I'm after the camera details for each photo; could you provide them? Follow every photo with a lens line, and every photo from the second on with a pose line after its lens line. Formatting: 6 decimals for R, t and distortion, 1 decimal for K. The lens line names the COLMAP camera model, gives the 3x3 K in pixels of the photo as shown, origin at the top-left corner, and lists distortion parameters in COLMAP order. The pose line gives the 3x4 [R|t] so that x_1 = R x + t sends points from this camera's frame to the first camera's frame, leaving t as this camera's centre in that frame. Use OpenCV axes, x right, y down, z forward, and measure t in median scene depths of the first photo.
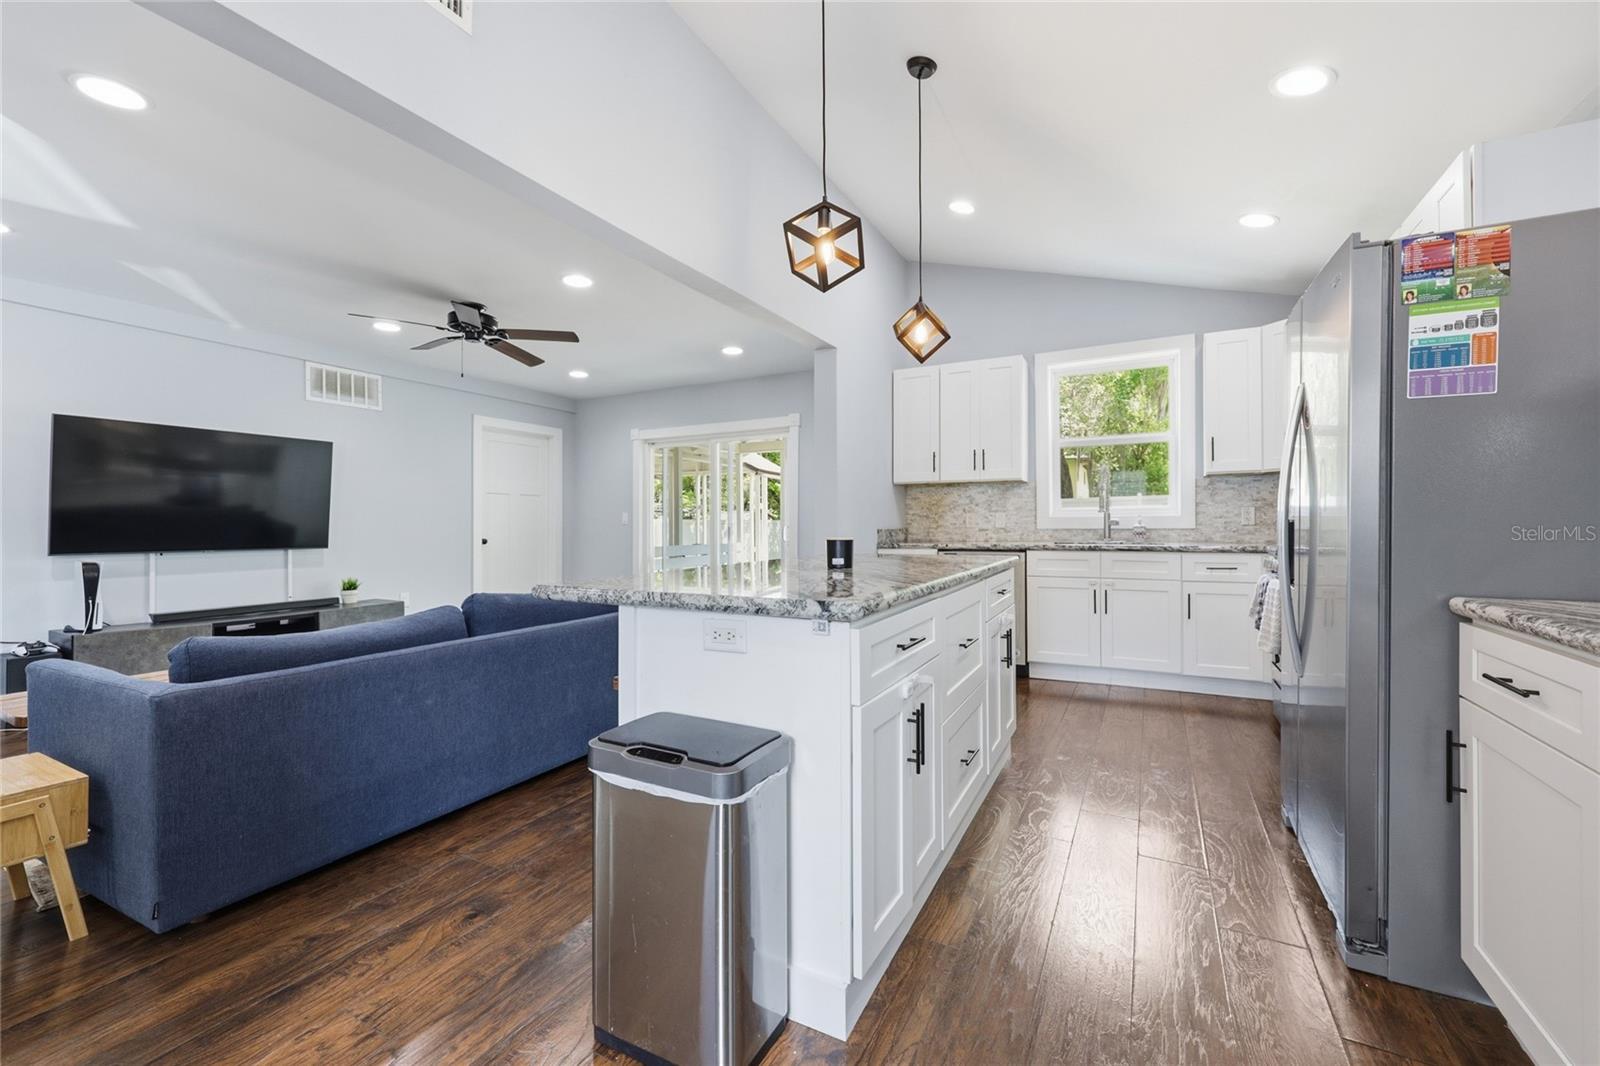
lens RADIAL K [[651.0, 0, 803.5], [0, 651.0, 523.0], [0, 0, 1]] dist [0.000659, -0.000327]
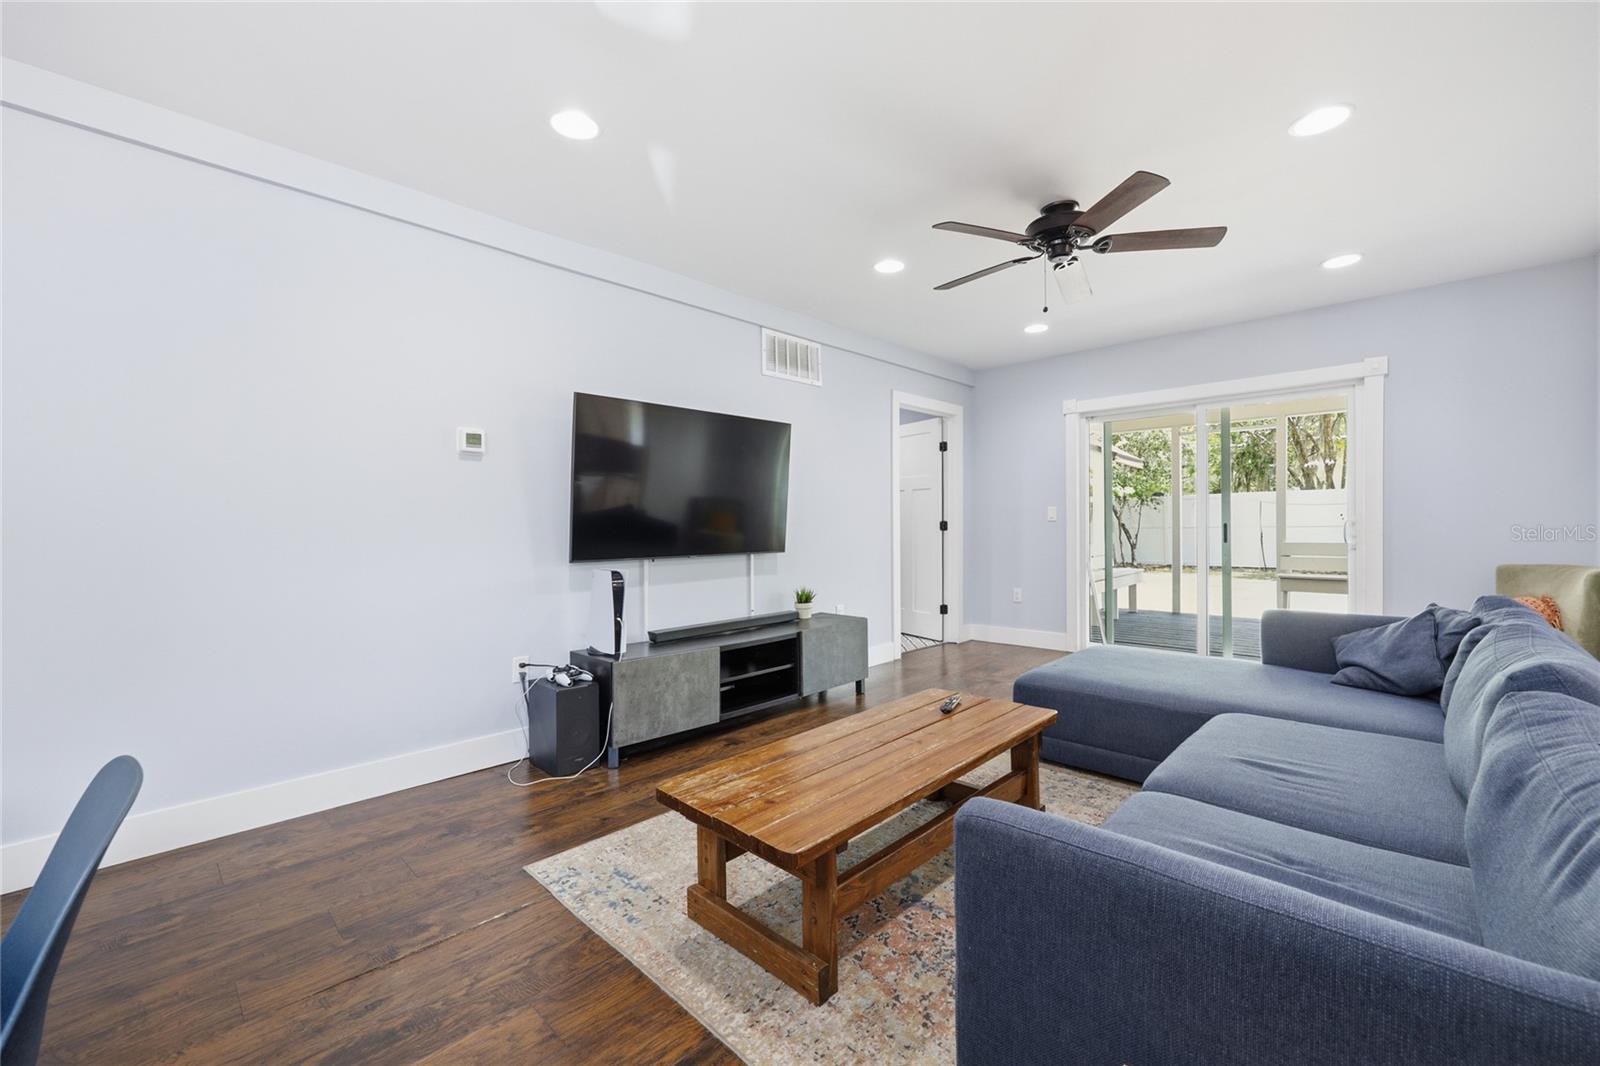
lens RADIAL K [[652.3, 0, 803.4], [0, 652.3, 528.5], [0, 0, 1]] dist [0.001454, -0.000161]
pose [[0.961971, -0.004901, -0.273107, -0.515117], [0.007971, 0.999917, 0.010135, 0.000114], [0.273035, -0.011927, 0.961930, 0.221397]]
